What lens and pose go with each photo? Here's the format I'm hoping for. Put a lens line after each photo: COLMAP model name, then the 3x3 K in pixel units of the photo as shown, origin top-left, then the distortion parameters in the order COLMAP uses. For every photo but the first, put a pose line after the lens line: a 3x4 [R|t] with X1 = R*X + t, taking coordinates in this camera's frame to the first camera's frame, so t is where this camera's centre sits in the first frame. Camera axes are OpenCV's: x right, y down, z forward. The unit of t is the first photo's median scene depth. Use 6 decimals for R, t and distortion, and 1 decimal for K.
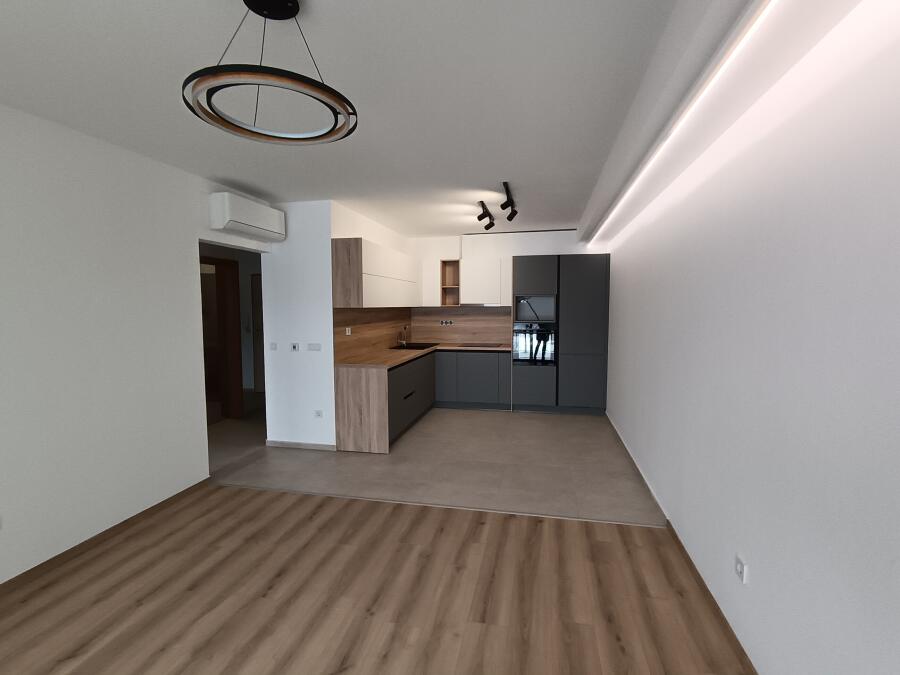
lens RADIAL K [[426.8, 0, 457.7], [0, 426.8, 333.8], [0, 0, 1]] dist [-0.010571, 0.000470]
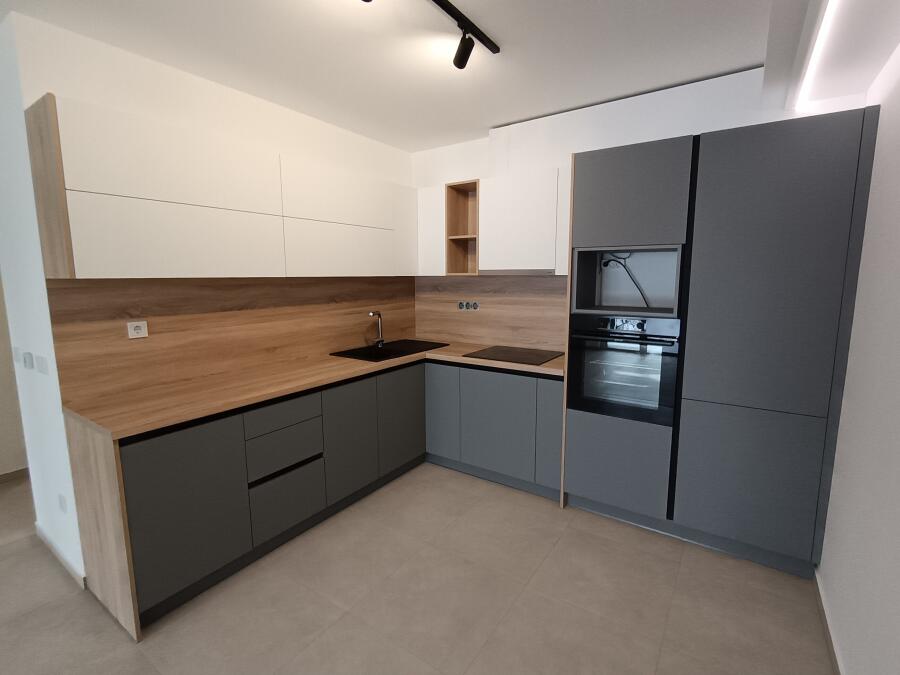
lens RADIAL K [[426.8, 0, 457.7], [0, 426.8, 333.8], [0, 0, 1]] dist [-0.010571, 0.000470]
pose [[0.926777, 0.050130, -0.372252, 0.188641], [-0.023465, 0.996845, 0.075820, -0.035558], [0.374879, -0.061533, 0.925029, 0.563245]]
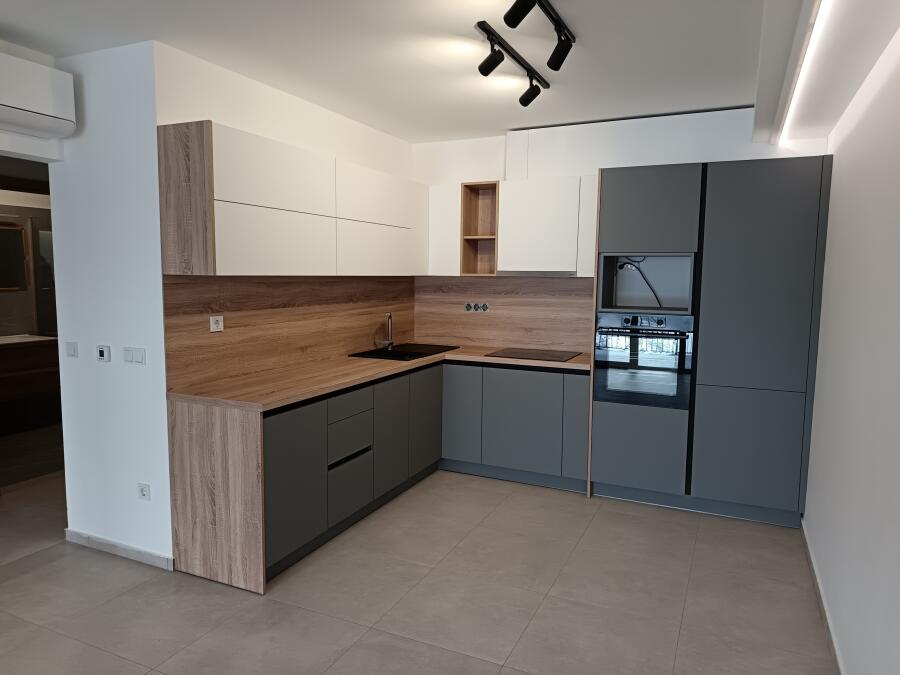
lens RADIAL K [[618.8, 0, 450.0], [0, 618.8, 337.5], [0, 0, 1]] dist [0.041053, -0.080730]
pose [[0.973286, 0.036399, -0.226693, 0.130554], [-0.028029, 0.998805, 0.040034, -0.020919], [0.227879, -0.032610, 0.973143, 0.297023]]
